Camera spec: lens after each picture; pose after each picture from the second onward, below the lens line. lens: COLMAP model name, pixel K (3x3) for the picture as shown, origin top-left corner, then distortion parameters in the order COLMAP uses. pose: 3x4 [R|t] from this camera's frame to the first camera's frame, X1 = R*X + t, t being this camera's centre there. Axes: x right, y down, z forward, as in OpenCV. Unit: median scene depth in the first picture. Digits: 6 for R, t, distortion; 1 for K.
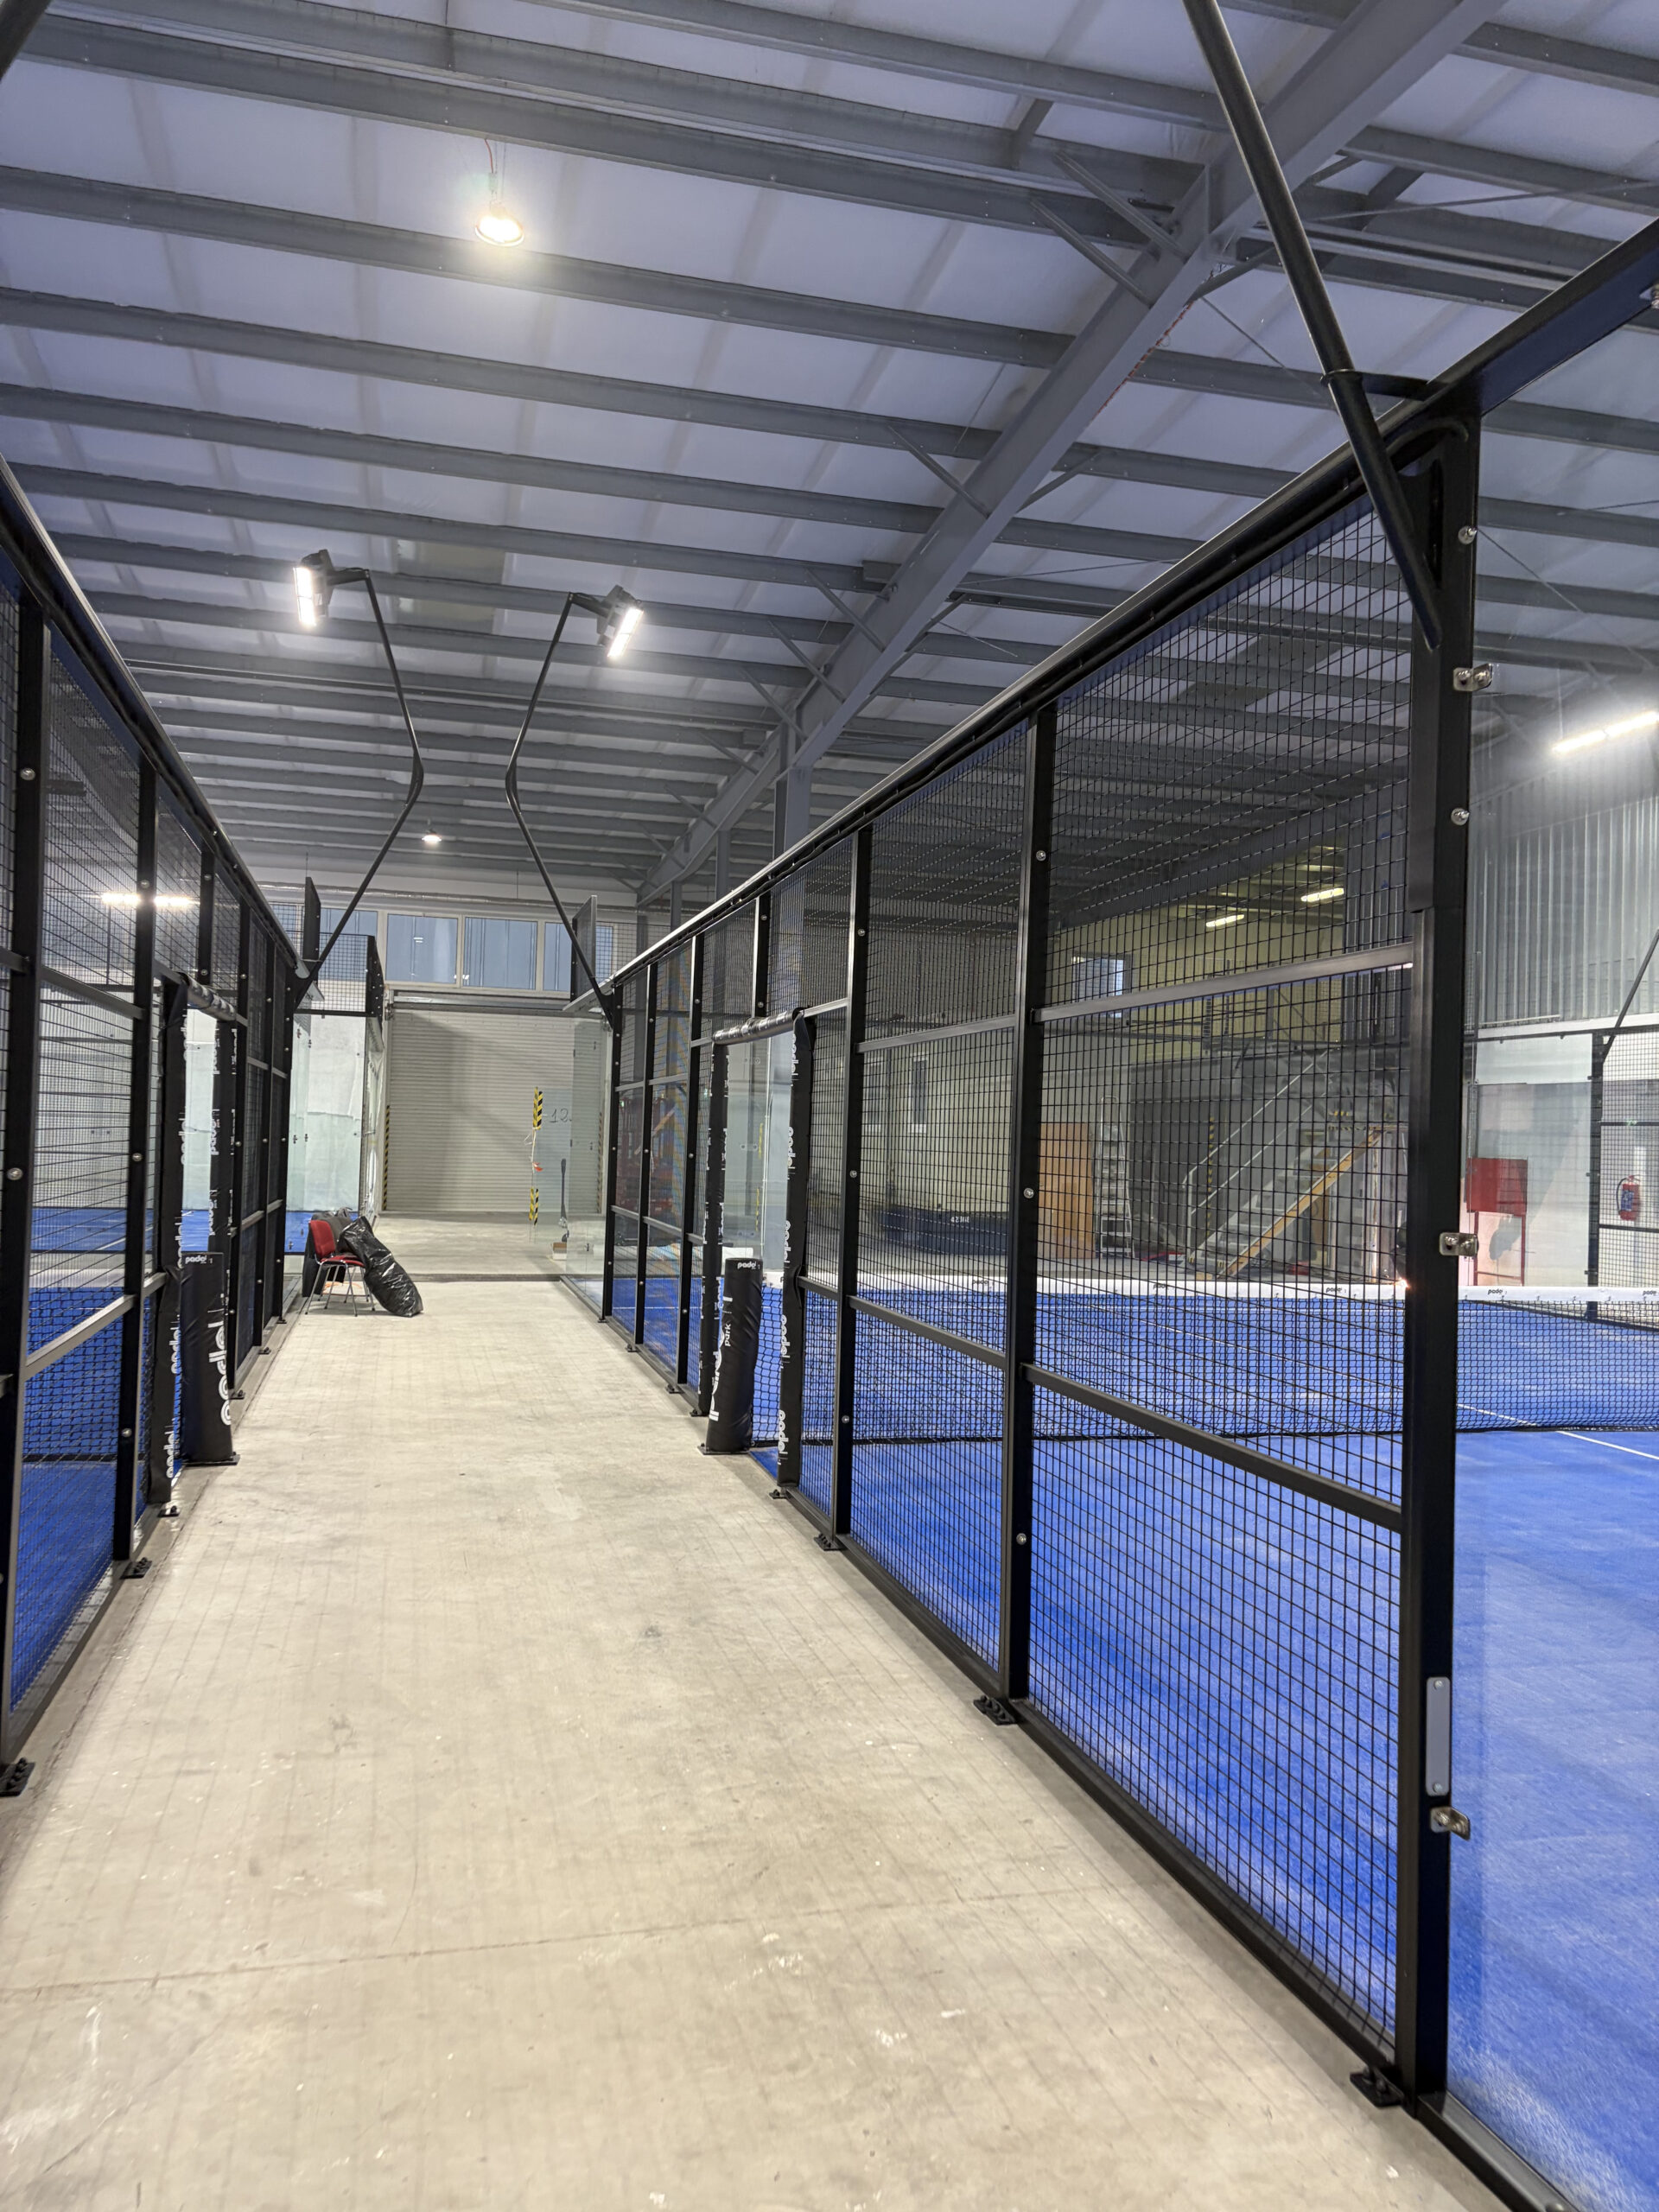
lens RADIAL K [[1690.1, 0, 829.5], [0, 1690.1, 1106.0], [0, 0, 1]] dist [0.034535, -0.005729]
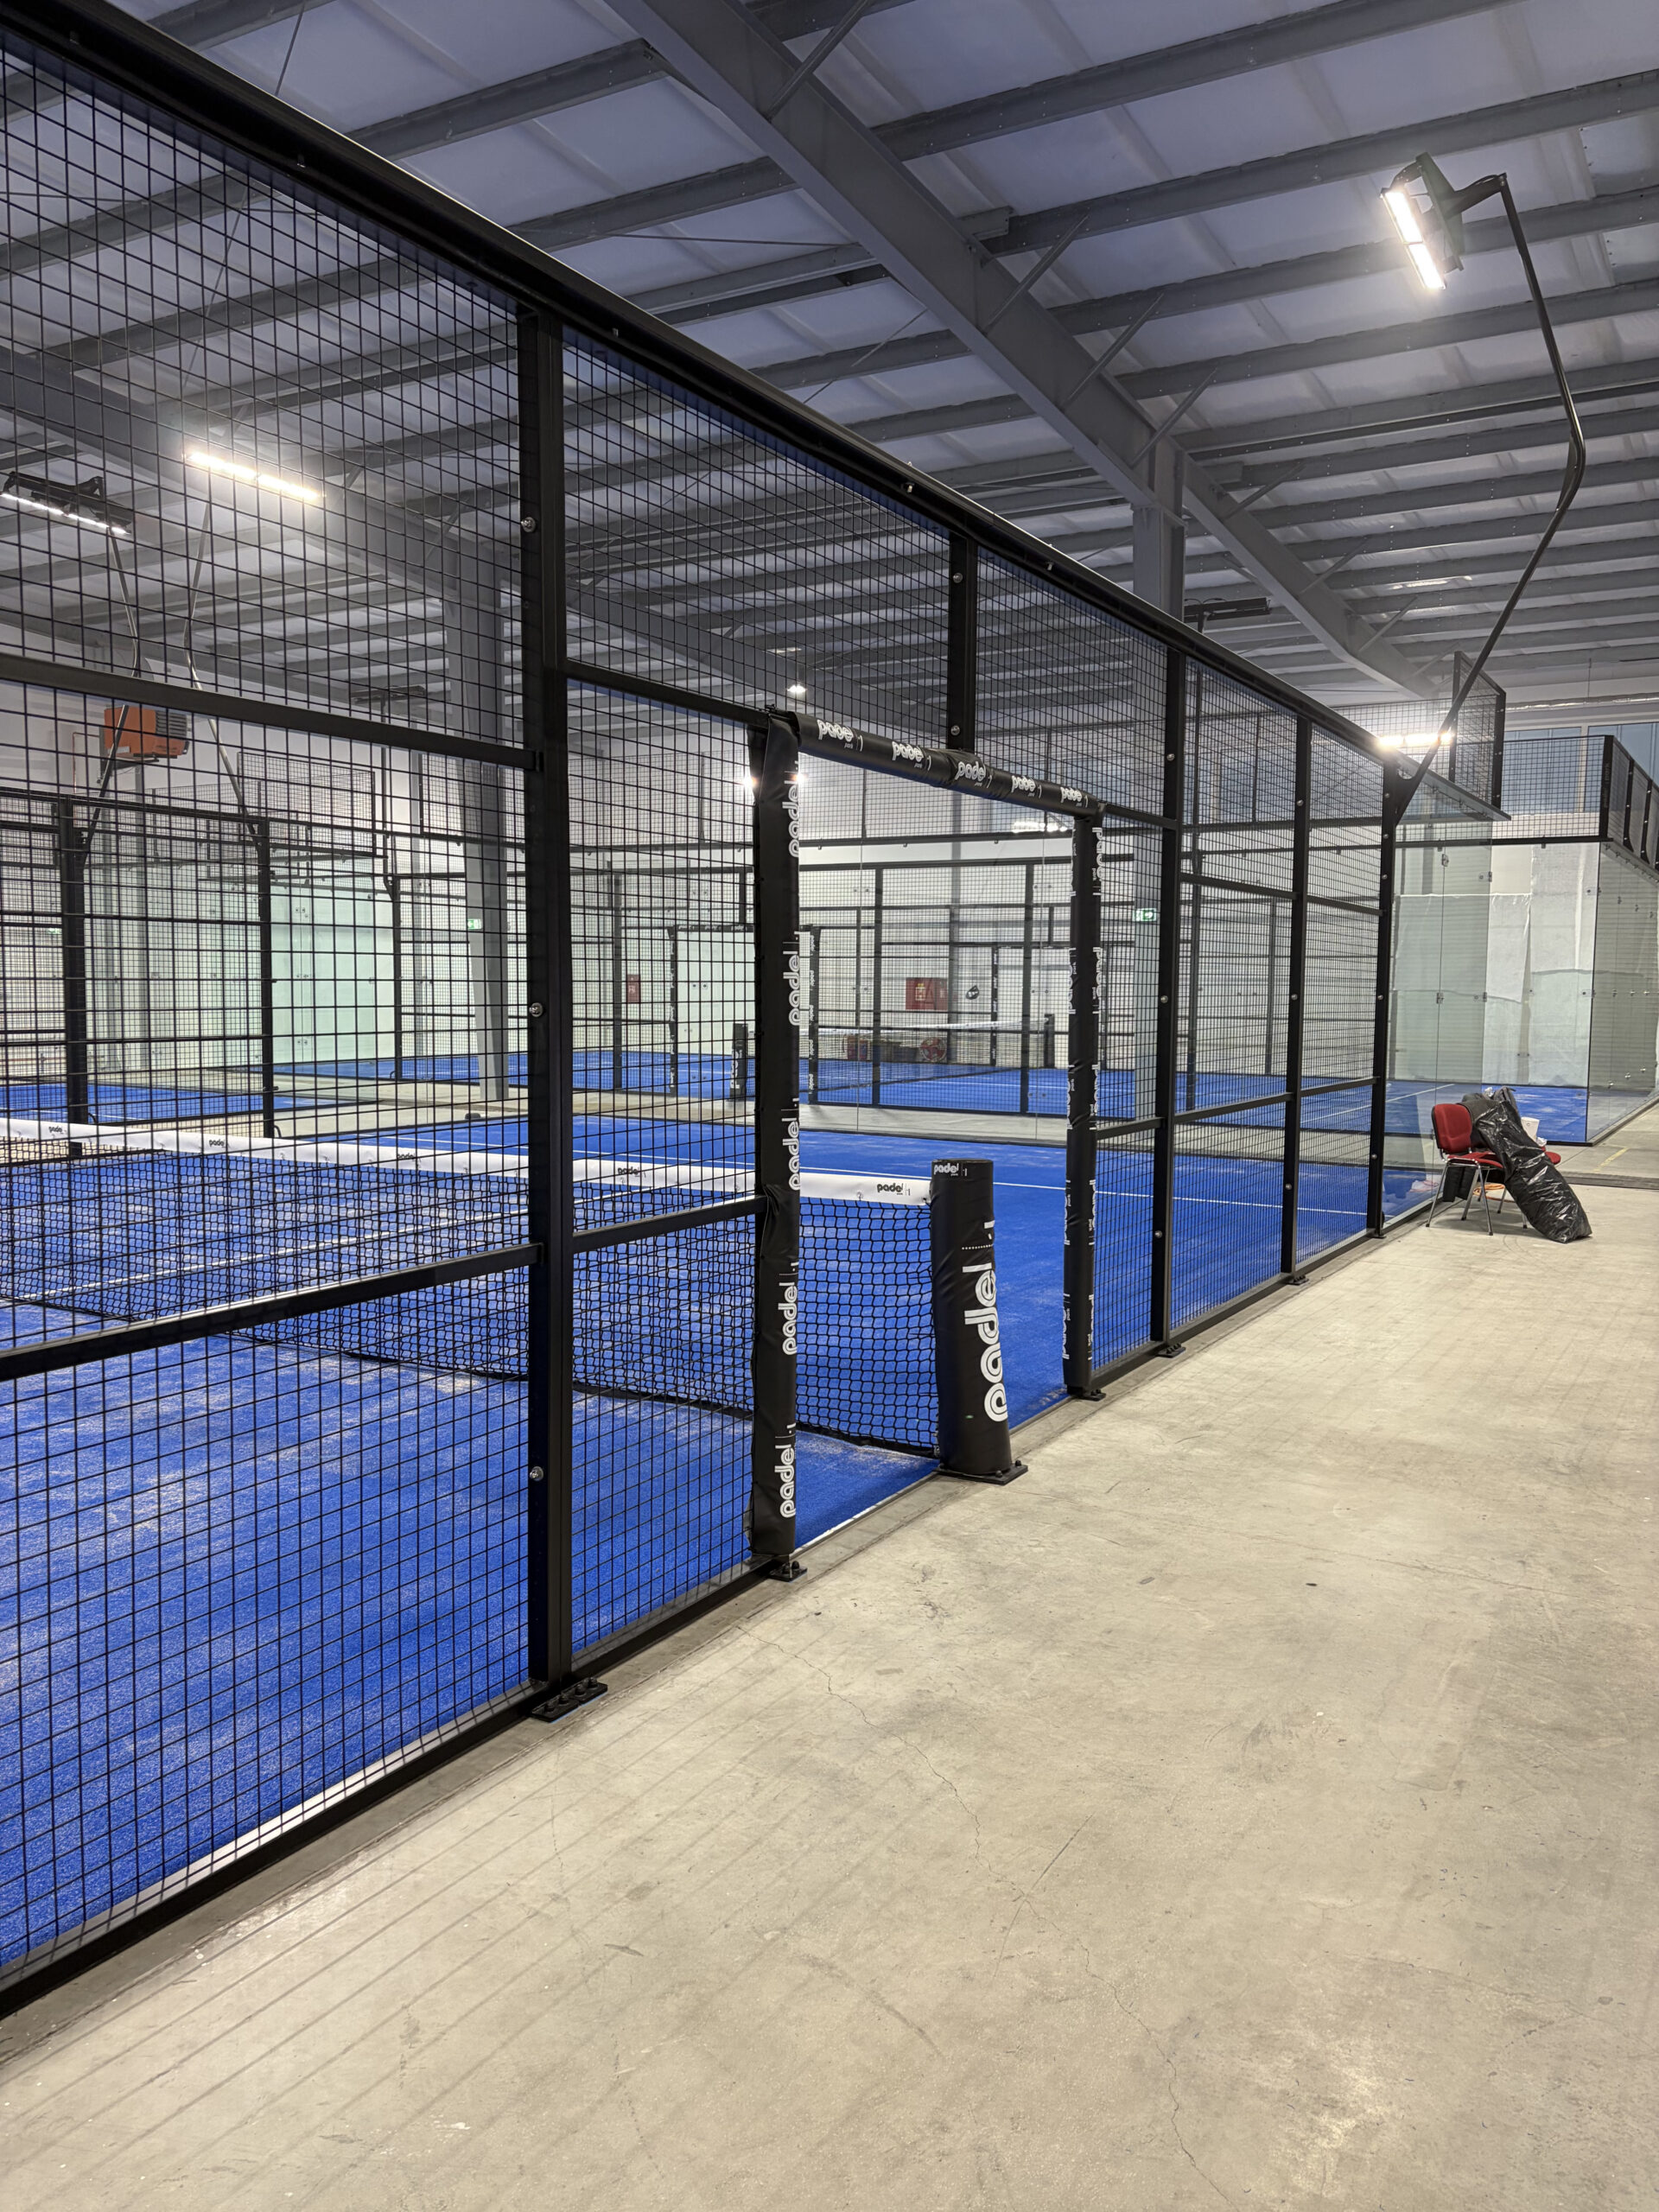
lens RADIAL K [[1690.1, 0, 829.5], [0, 1690.1, 1106.0], [0, 0, 1]] dist [0.034535, -0.005729]
pose [[0.718836, 0.032340, -0.694427, 0.027348], [0.020942, 0.997457, 0.068131, 0.011338], [0.694864, -0.063518, 0.716331, 0.275174]]
